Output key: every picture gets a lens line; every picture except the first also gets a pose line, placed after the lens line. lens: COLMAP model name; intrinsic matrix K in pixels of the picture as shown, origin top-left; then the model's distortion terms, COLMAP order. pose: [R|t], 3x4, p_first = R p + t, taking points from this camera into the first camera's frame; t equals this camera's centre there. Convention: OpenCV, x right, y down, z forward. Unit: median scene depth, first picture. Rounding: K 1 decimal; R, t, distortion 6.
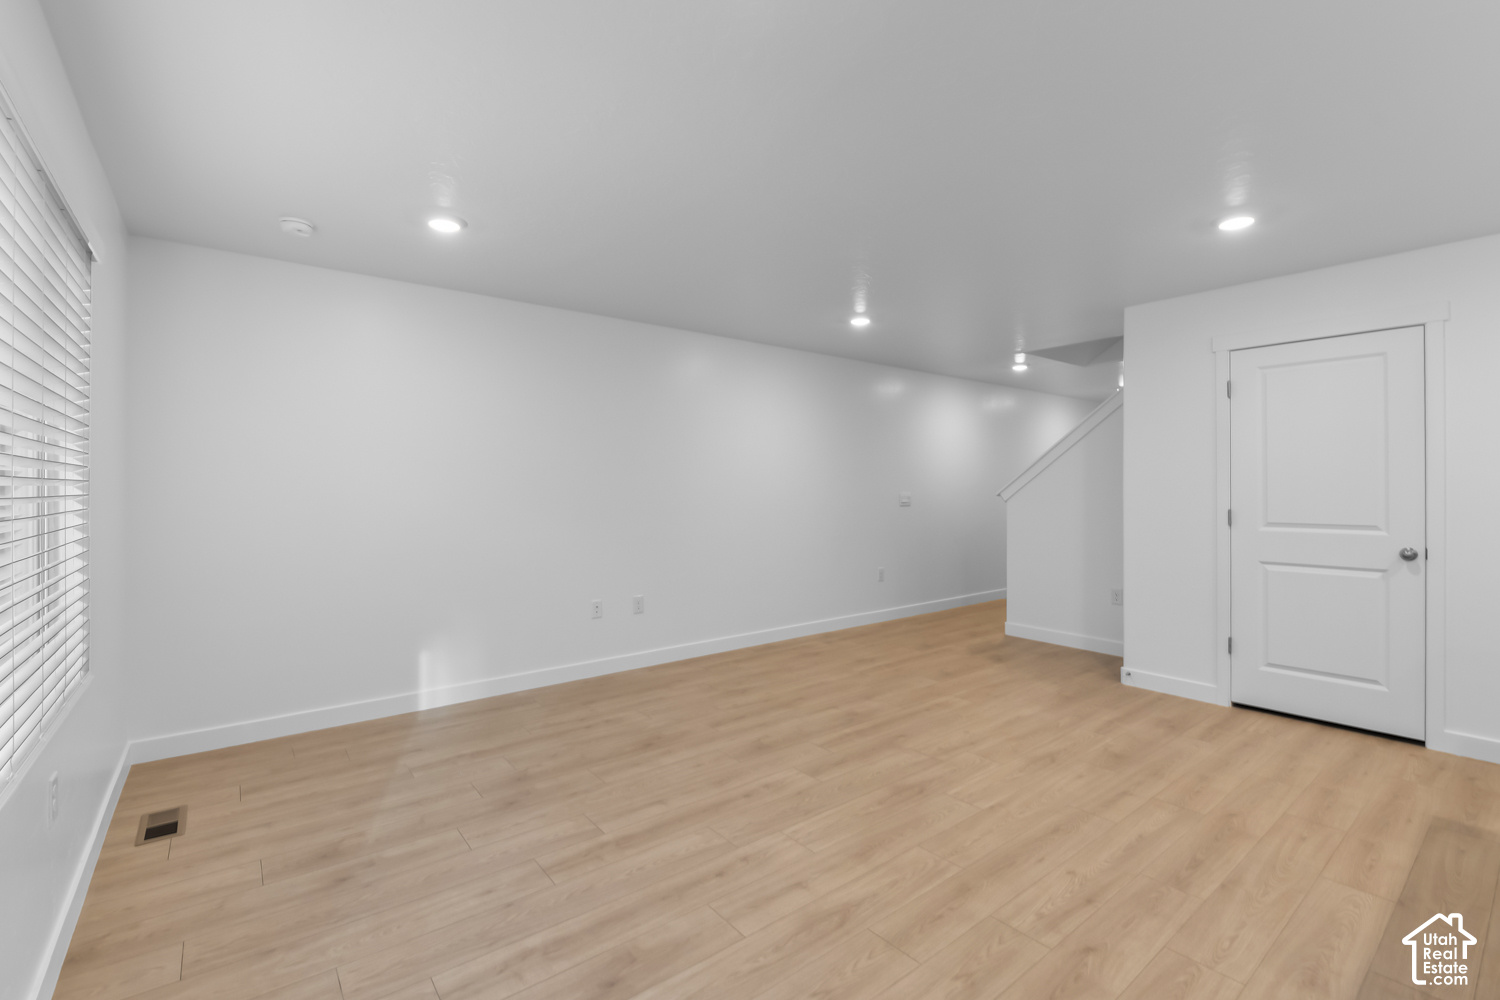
lens RADIAL K [[659.9, 0, 745.3], [0, 659.9, 485.8], [0, 0, 1]] dist [-0.008998, -0.000545]
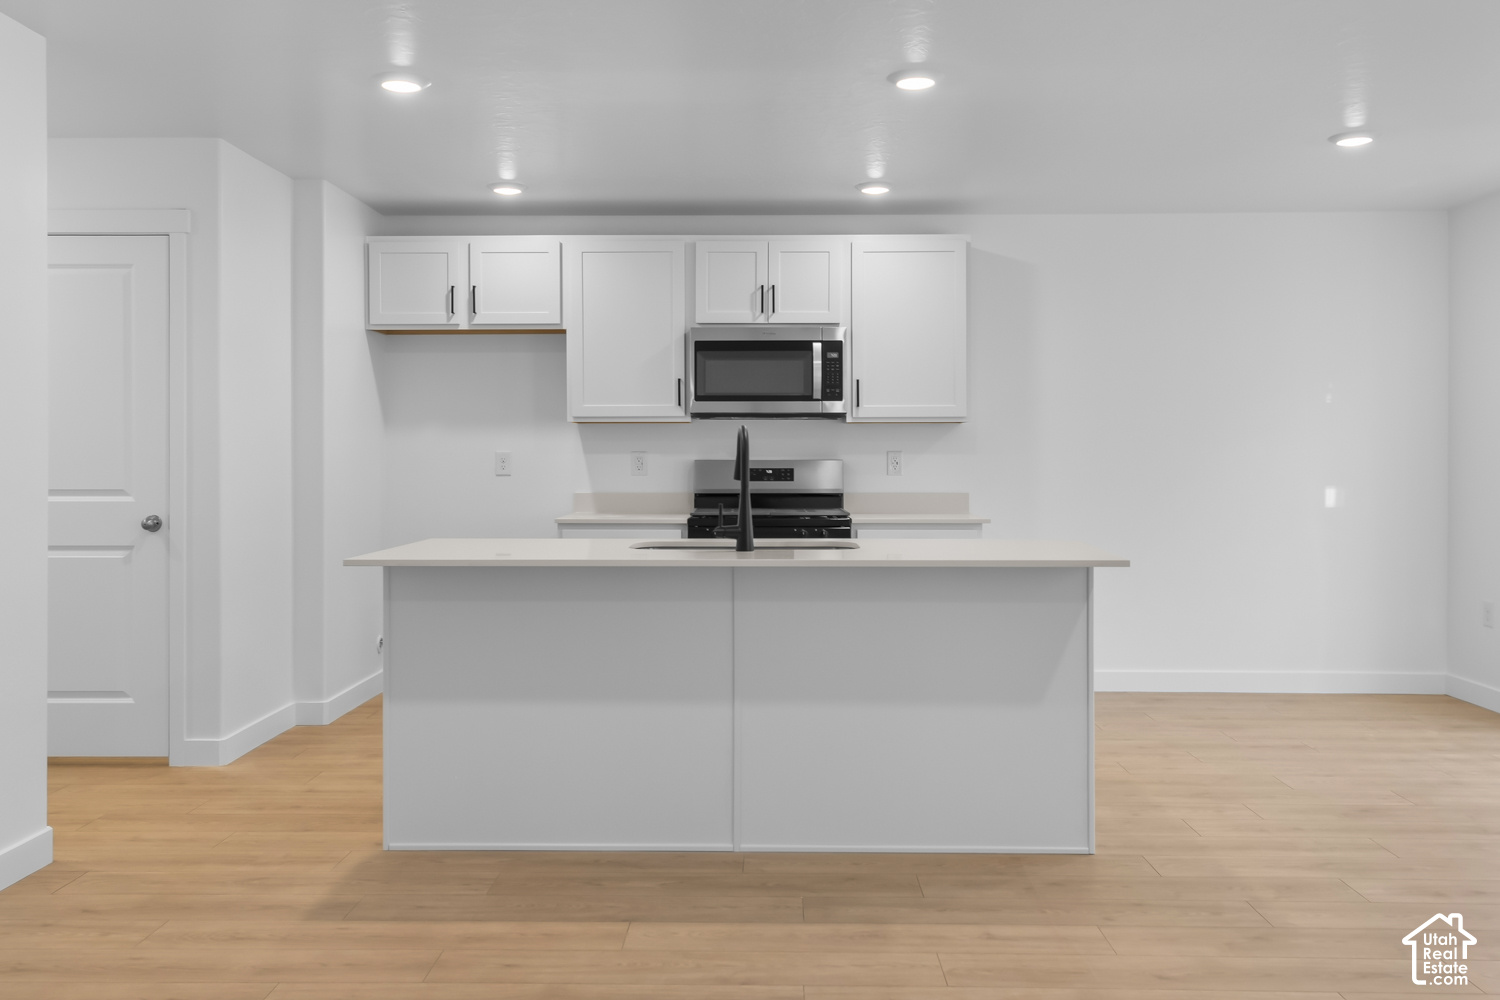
lens RADIAL K [[1252.0, 0, 748.9], [0, 1252.0, 464.6], [0, 0, 1]] dist [0.019415, 0.002625]
pose [[-0.775462, -0.006229, 0.631364, -0.095435], [-0.002316, 0.999973, 0.007021, 0.023777], [-0.631390, 0.003983, -0.775455, 1.437044]]
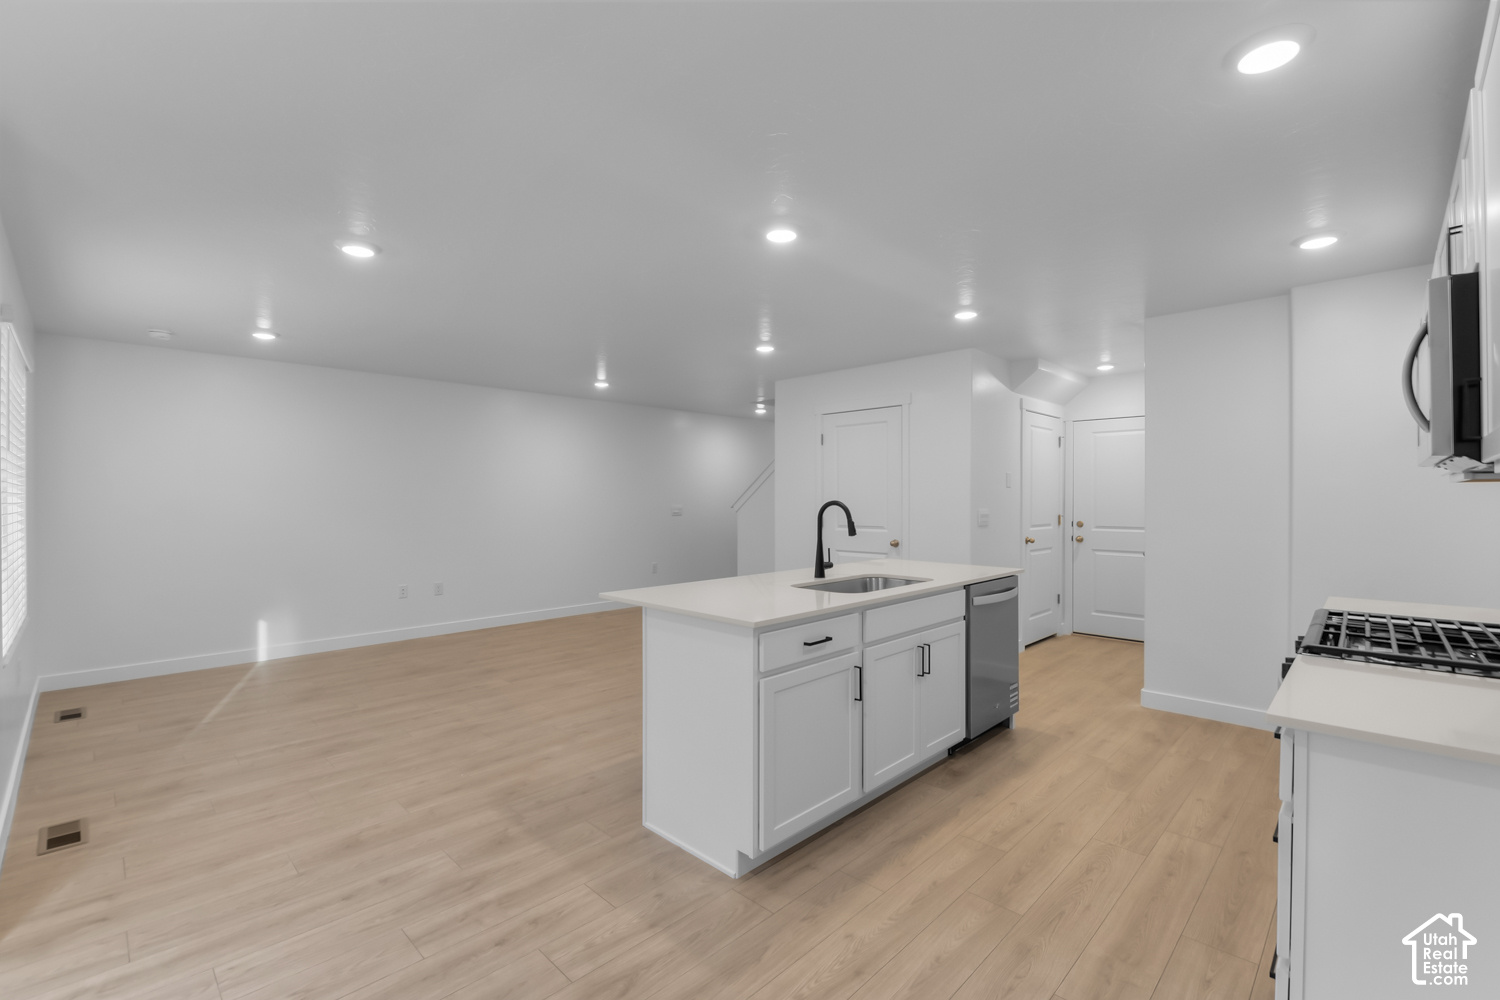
lens RADIAL K [[652.9, 0, 742.0], [0, 652.9, 500.7], [0, 0, 1]] dist [-0.010655, -0.000327]
pose [[0.992107, -0.002331, 0.125369, 0.455999], [0.001590, 0.999981, 0.006009, -0.014243], [-0.125380, -0.005762, 0.992092, -0.644111]]
